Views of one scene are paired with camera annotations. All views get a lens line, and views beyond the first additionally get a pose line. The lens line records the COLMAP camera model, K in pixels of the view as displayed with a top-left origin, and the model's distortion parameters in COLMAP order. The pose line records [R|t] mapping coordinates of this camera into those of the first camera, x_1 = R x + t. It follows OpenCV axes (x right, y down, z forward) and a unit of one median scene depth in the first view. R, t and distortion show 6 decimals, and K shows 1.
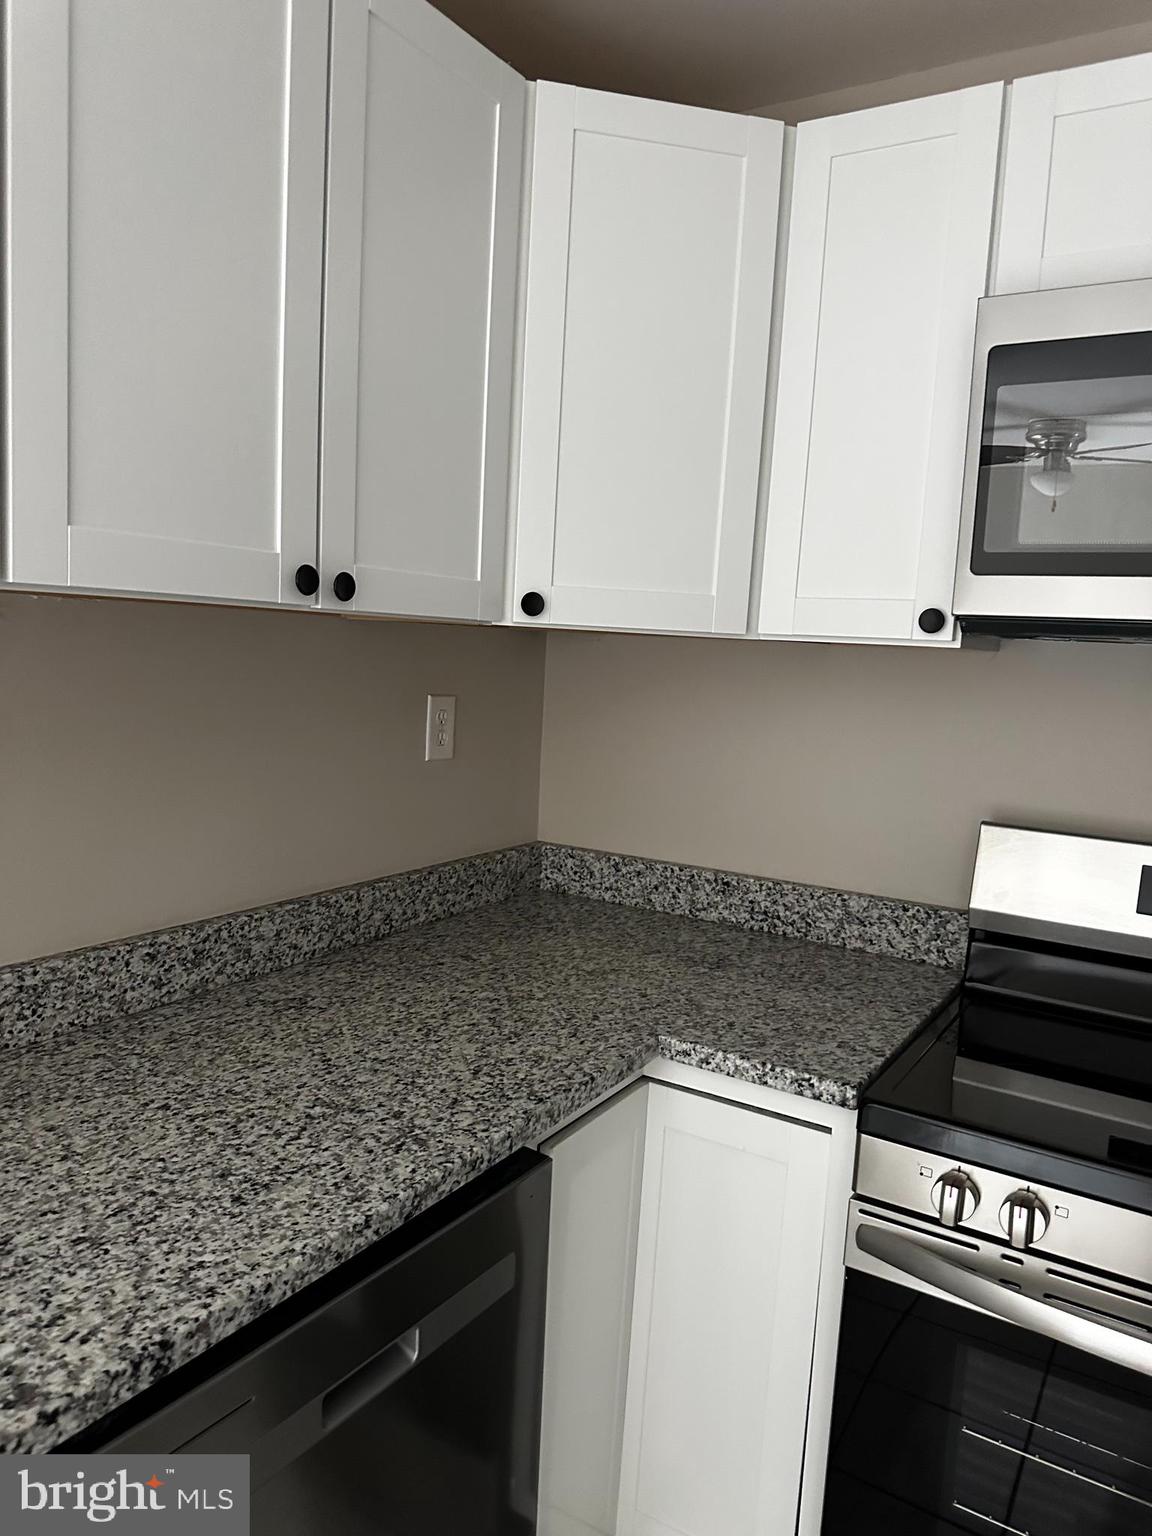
lens RADIAL K [[1089.8, 0, 573.9], [0, 1089.8, 761.4], [0, 0, 1]] dist [0.158016, -0.306268]
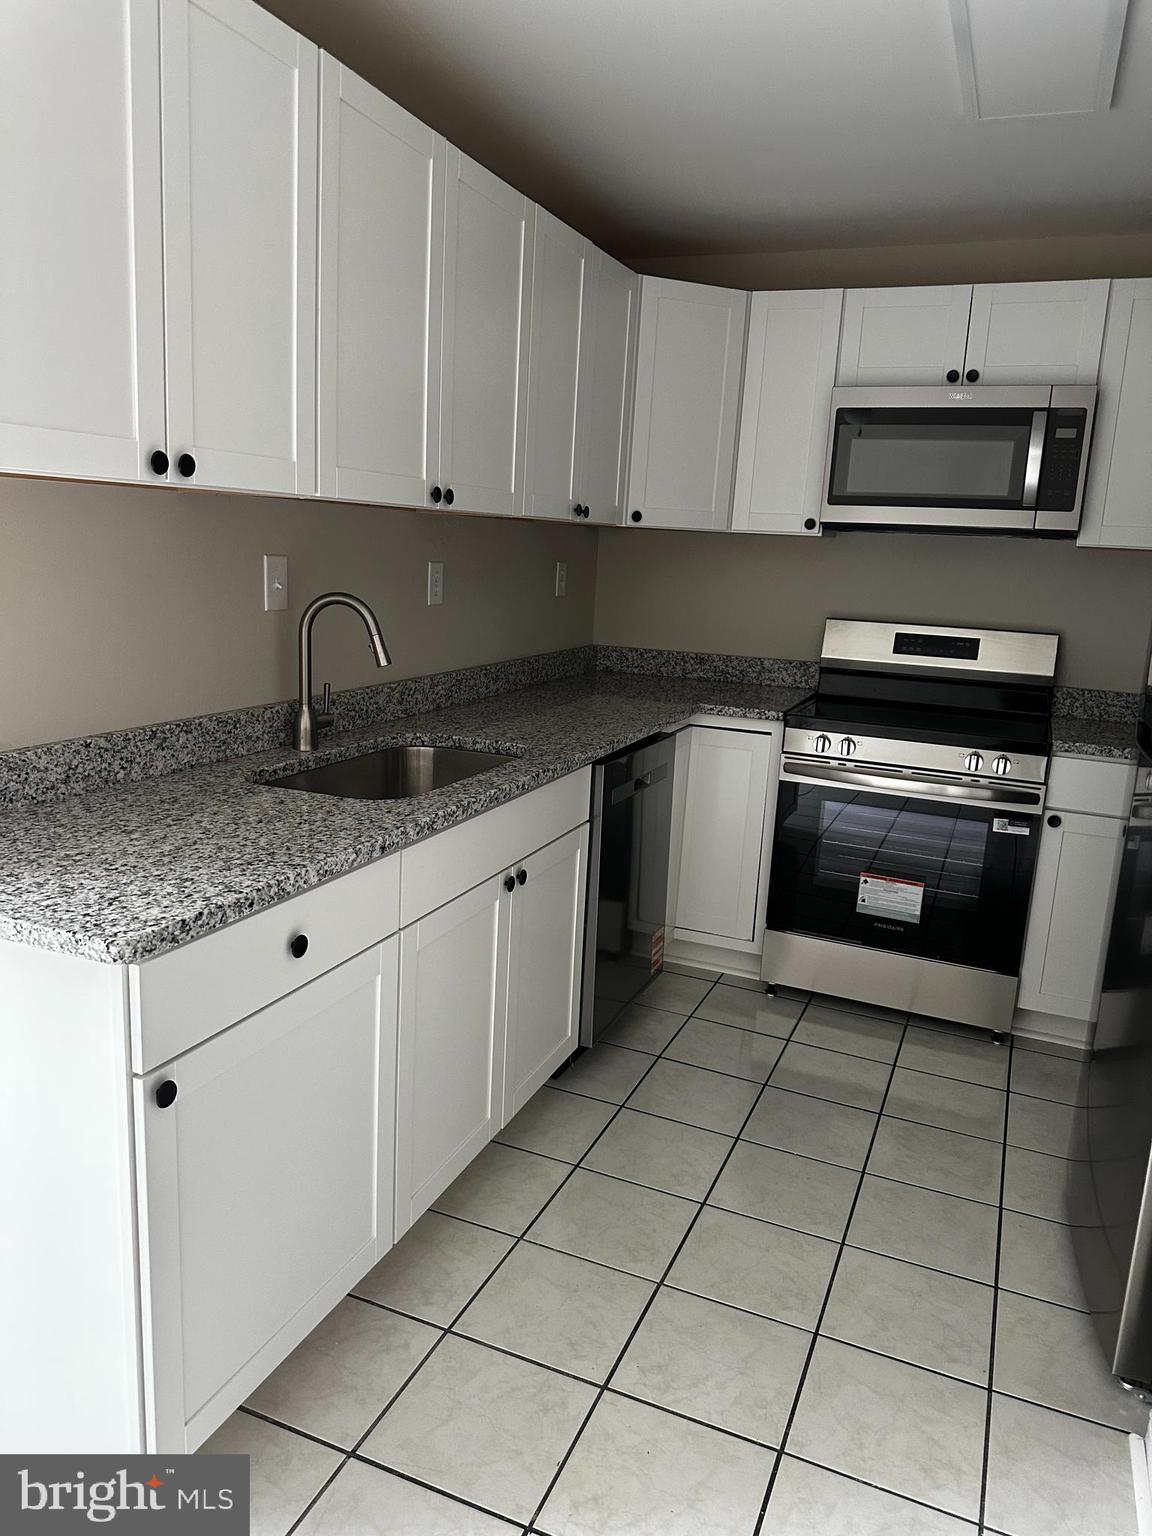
lens RADIAL K [[1104.2, 0, 570.3], [0, 1104.2, 770.2], [0, 0, 1]] dist [0.179642, -0.326497]
pose [[0.987127, -0.033248, 0.156446, -0.575181], [0.016924, 0.994376, 0.104542, 0.135907], [-0.159042, -0.100549, 0.982138, -1.317300]]
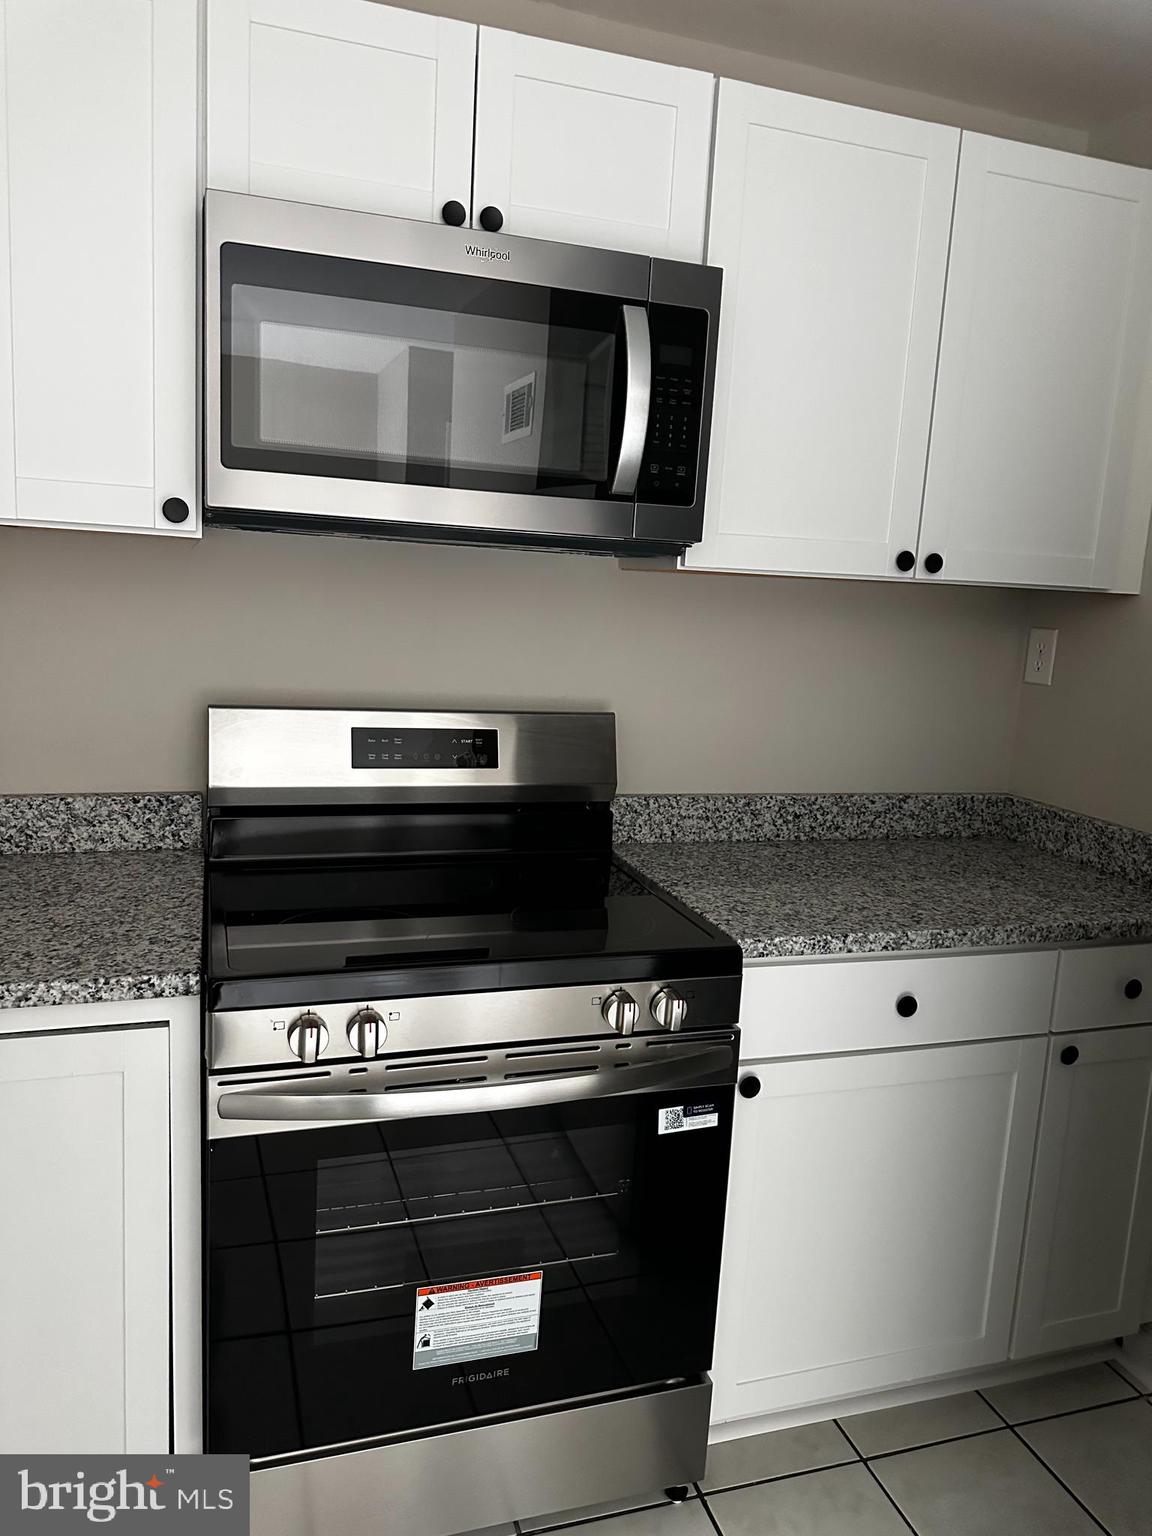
lens RADIAL K [[1089.8, 0, 573.9], [0, 1089.8, 761.4], [0, 0, 1]] dist [0.158016, -0.306268]
pose [[0.647728, -0.145408, 0.747867, -0.237002], [0.061989, 0.988422, 0.138490, -0.019971], [-0.759345, -0.043344, 0.649243, 0.064351]]
